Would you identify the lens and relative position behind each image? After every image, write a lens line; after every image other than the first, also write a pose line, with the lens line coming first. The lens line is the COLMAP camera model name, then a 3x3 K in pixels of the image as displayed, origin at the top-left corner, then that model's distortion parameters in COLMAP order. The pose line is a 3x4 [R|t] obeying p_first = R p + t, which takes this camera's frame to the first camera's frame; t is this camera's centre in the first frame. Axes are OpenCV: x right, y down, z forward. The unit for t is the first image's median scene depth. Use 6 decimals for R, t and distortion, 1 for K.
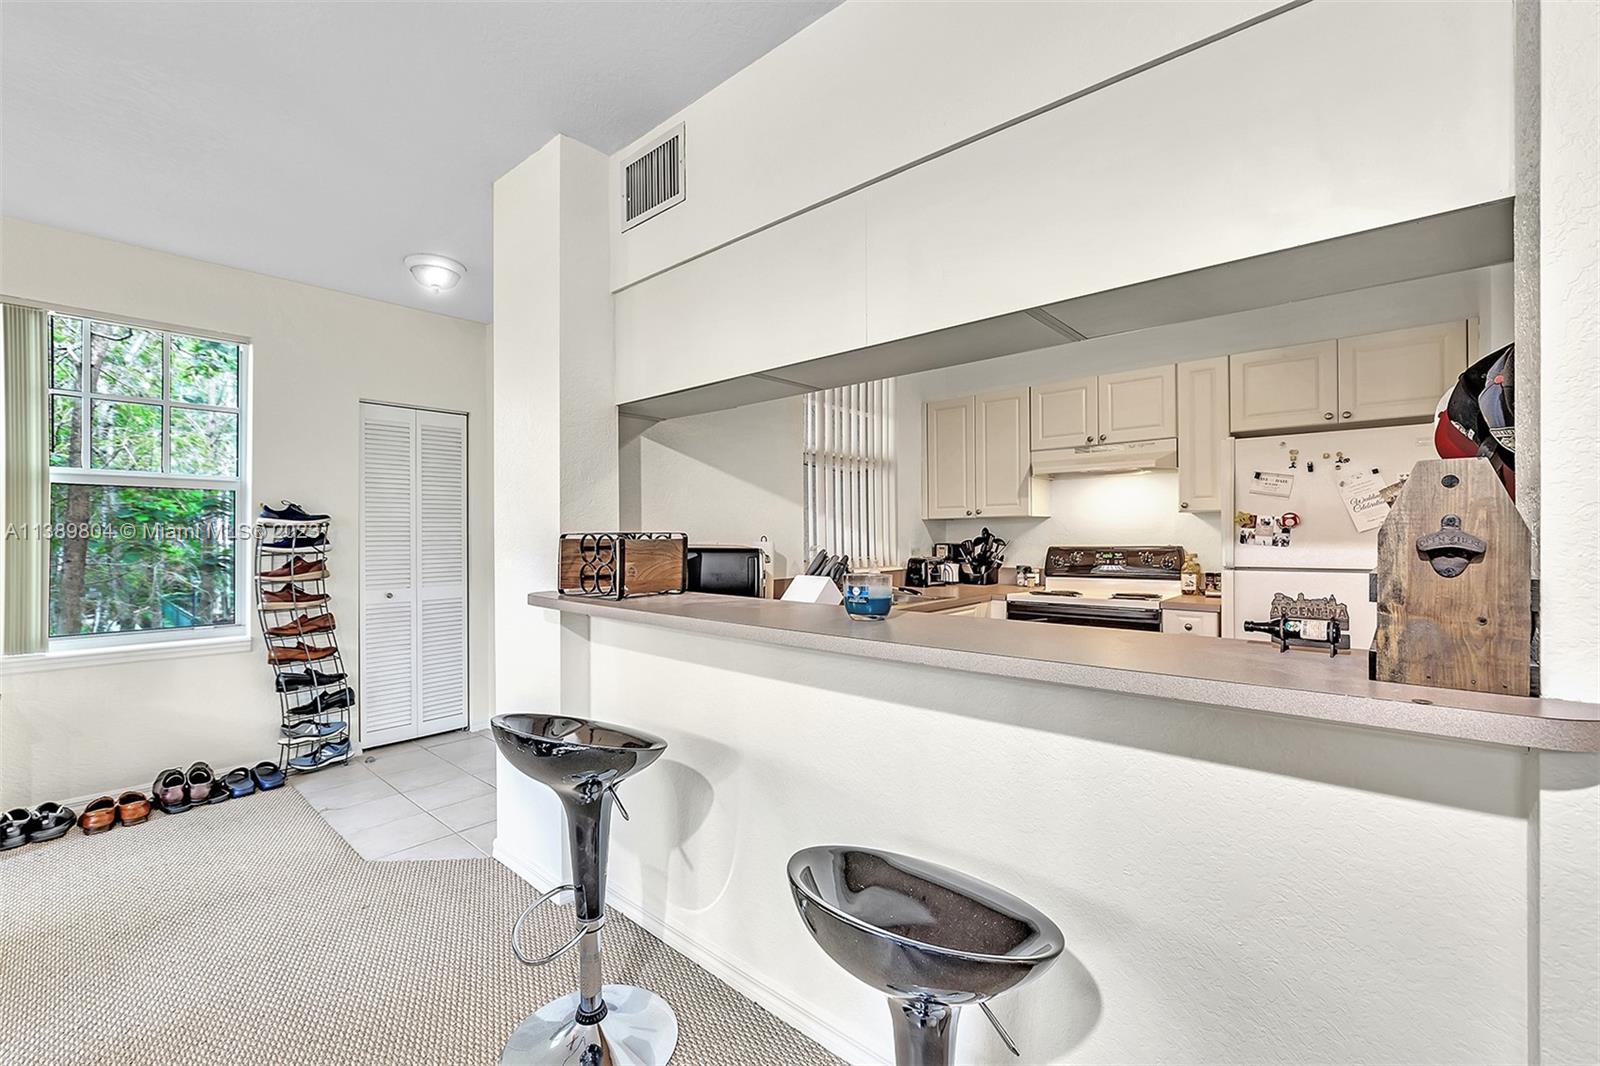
lens RADIAL K [[663.1, 0, 806.2], [0, 663.1, 537.2], [0, 0, 1]] dist [-0.014485, -0.000127]
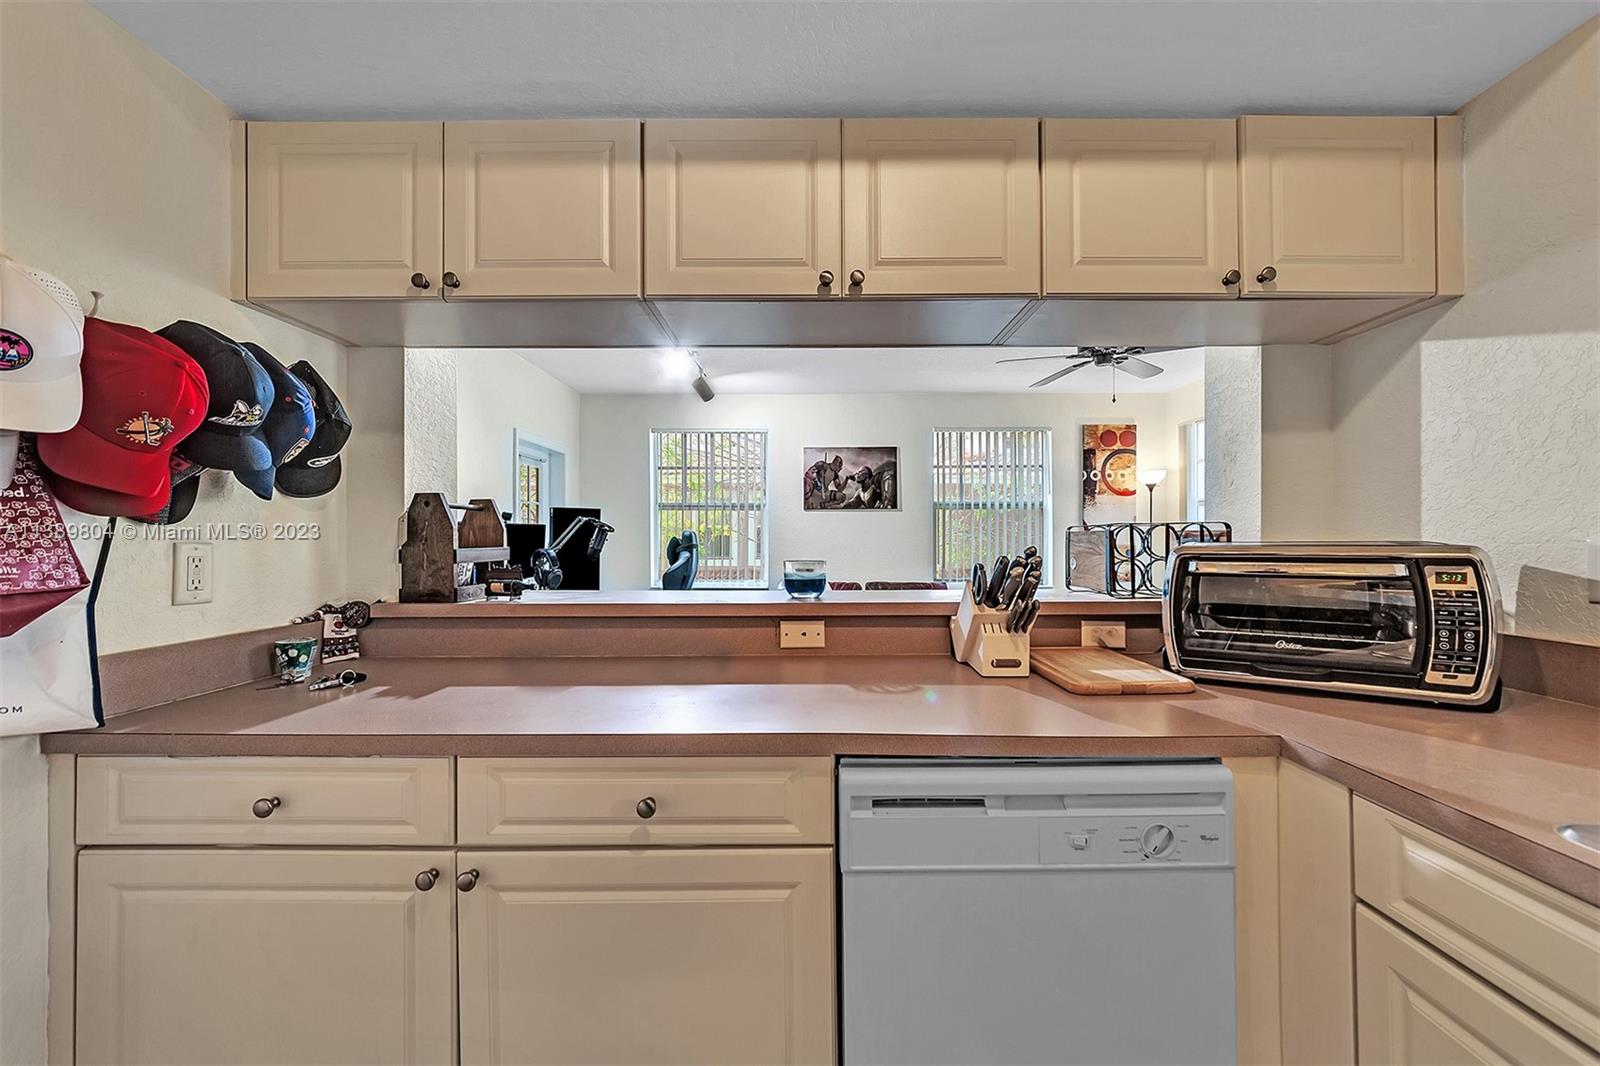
lens RADIAL K [[606.1, 0, 803.3], [0, 606.1, 536.4], [0, 0, 1]] dist [-0.002523, -0.000243]
pose [[-0.755213, 0.006369, -0.655449, 0.369390], [0.004078, 0.999979, 0.005018, 0.003024], [0.655467, 0.001117, -0.755223, 0.818644]]
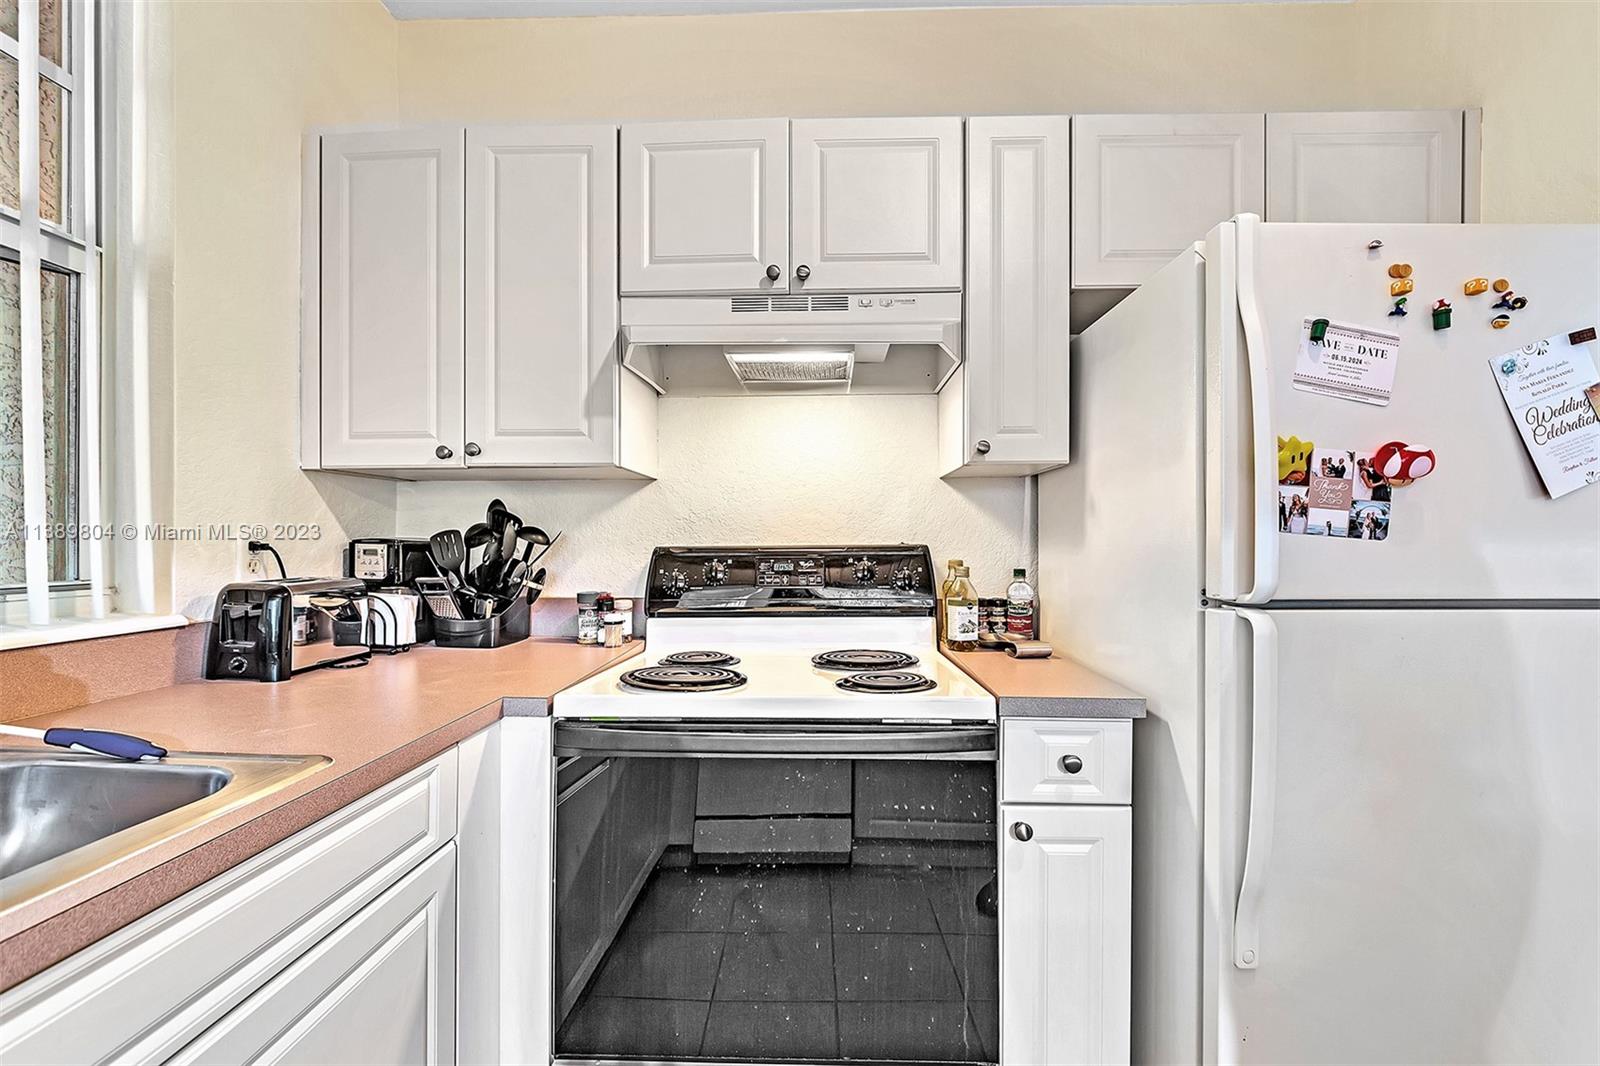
lens RADIAL K [[606.1, 0, 803.3], [0, 606.1, 536.4], [0, 0, 1]] dist [-0.002523, -0.000243]
pose [[0.774629, 0.012230, 0.632298, 0.223691], [-0.004107, 0.999889, -0.014309, 0.014627], [-0.632403, 0.008488, 0.774593, 0.737367]]
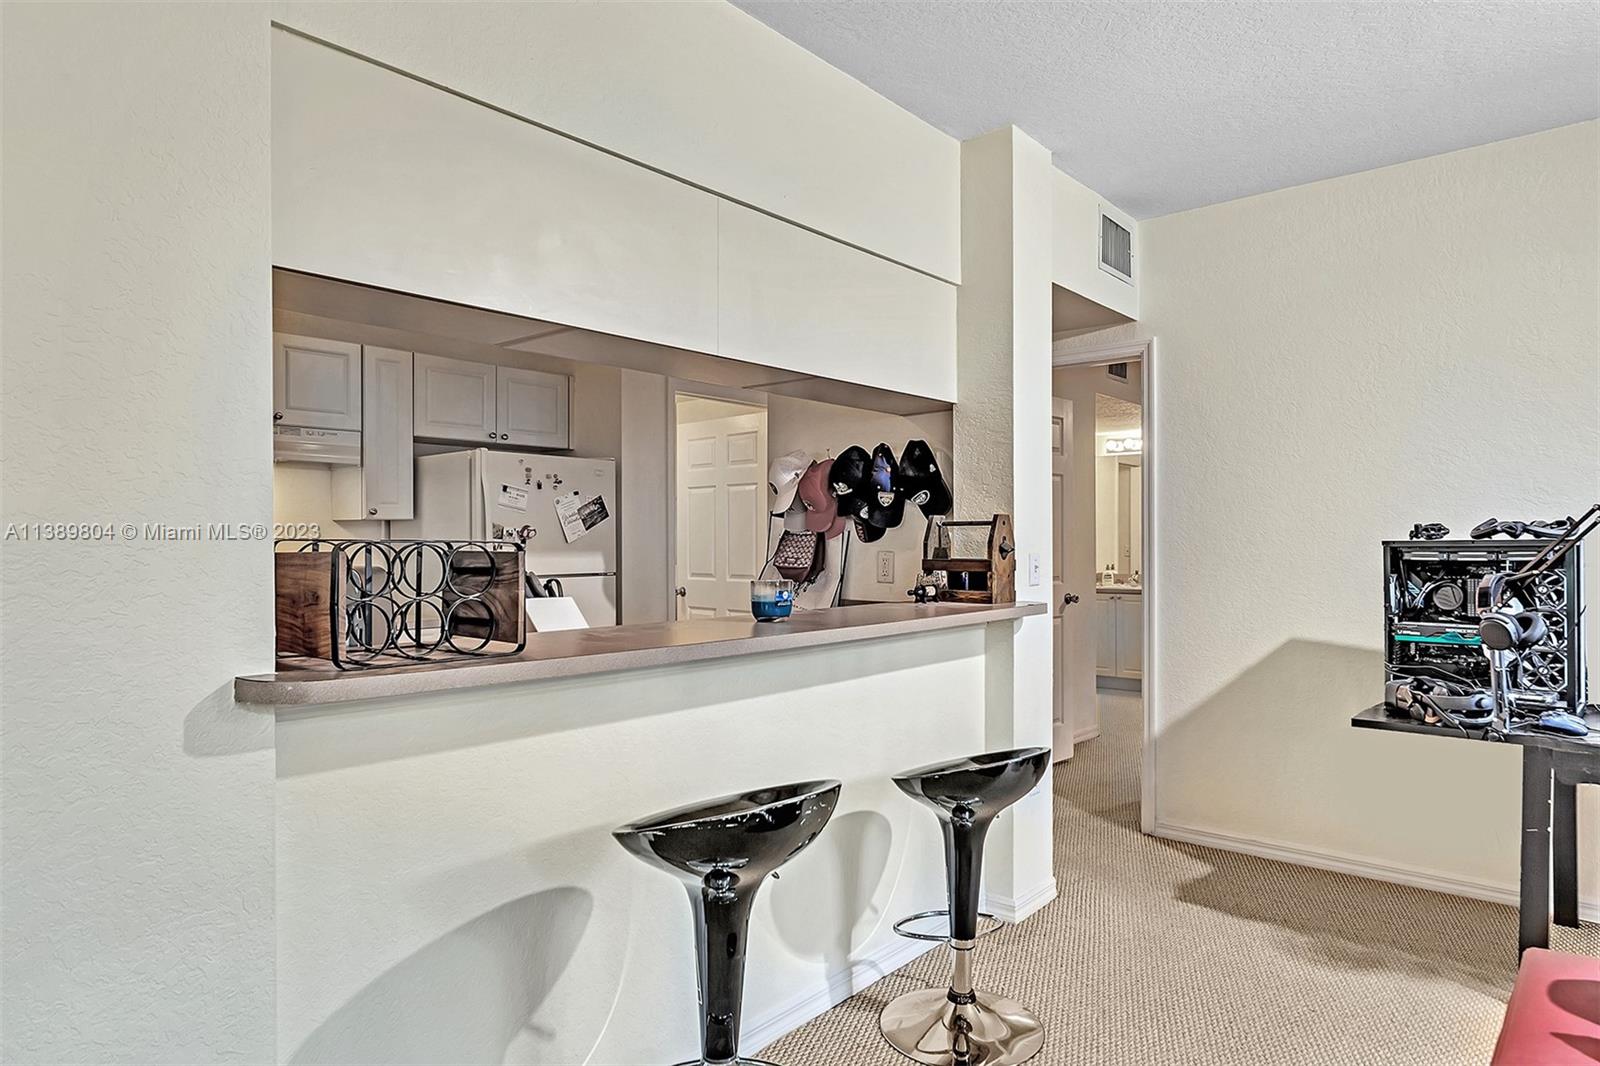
lens RADIAL K [[943.7, 0, 795.5], [0, 943.7, 548.6], [0, 0, 1]] dist [-0.023972, -0.000491]
pose [[0.010921, -0.001781, 0.999939, -0.637216], [0.006413, 0.999978, 0.001711, 0.001319], [-0.999920, 0.006394, 0.010932, 0.416884]]
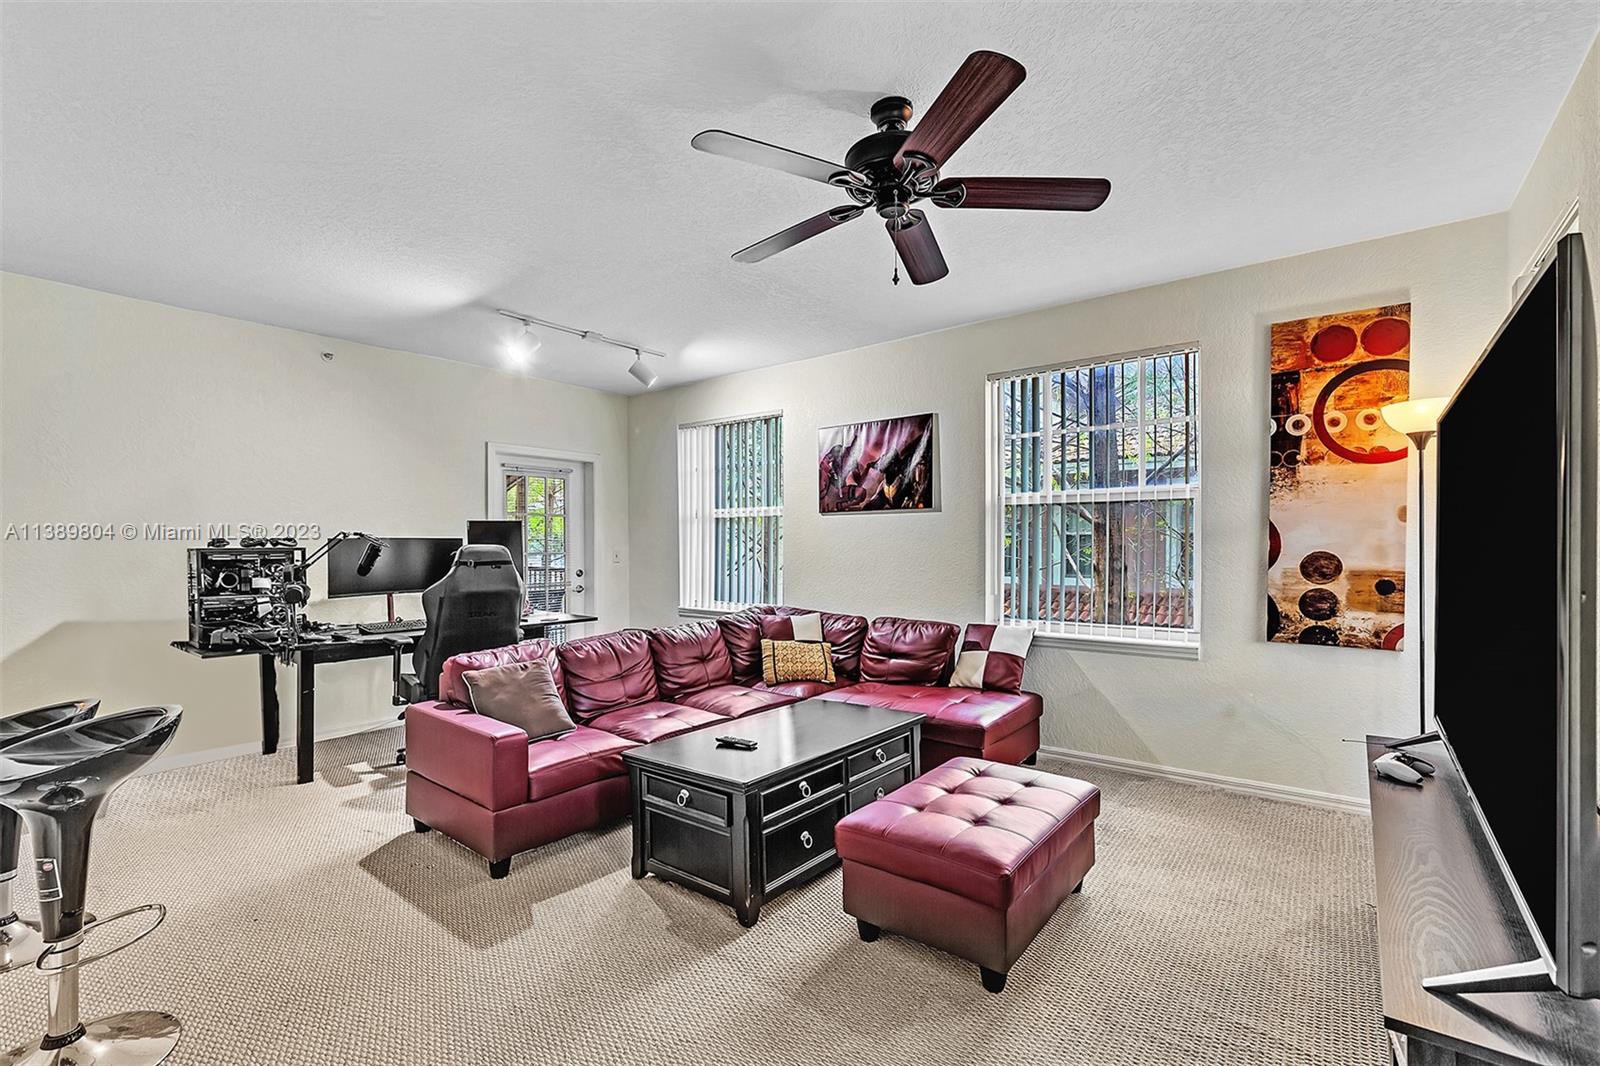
lens RADIAL K [[696.3, 0, 804.2], [0, 696.3, 552.1], [0, 0, 1]] dist [-0.007372, -0.000212]
pose [[-0.998287, 0.008568, -0.057870, -0.636674], [0.007894, 0.999898, 0.011864, -0.000311], [0.057965, 0.011387, -0.998254, 0.974342]]
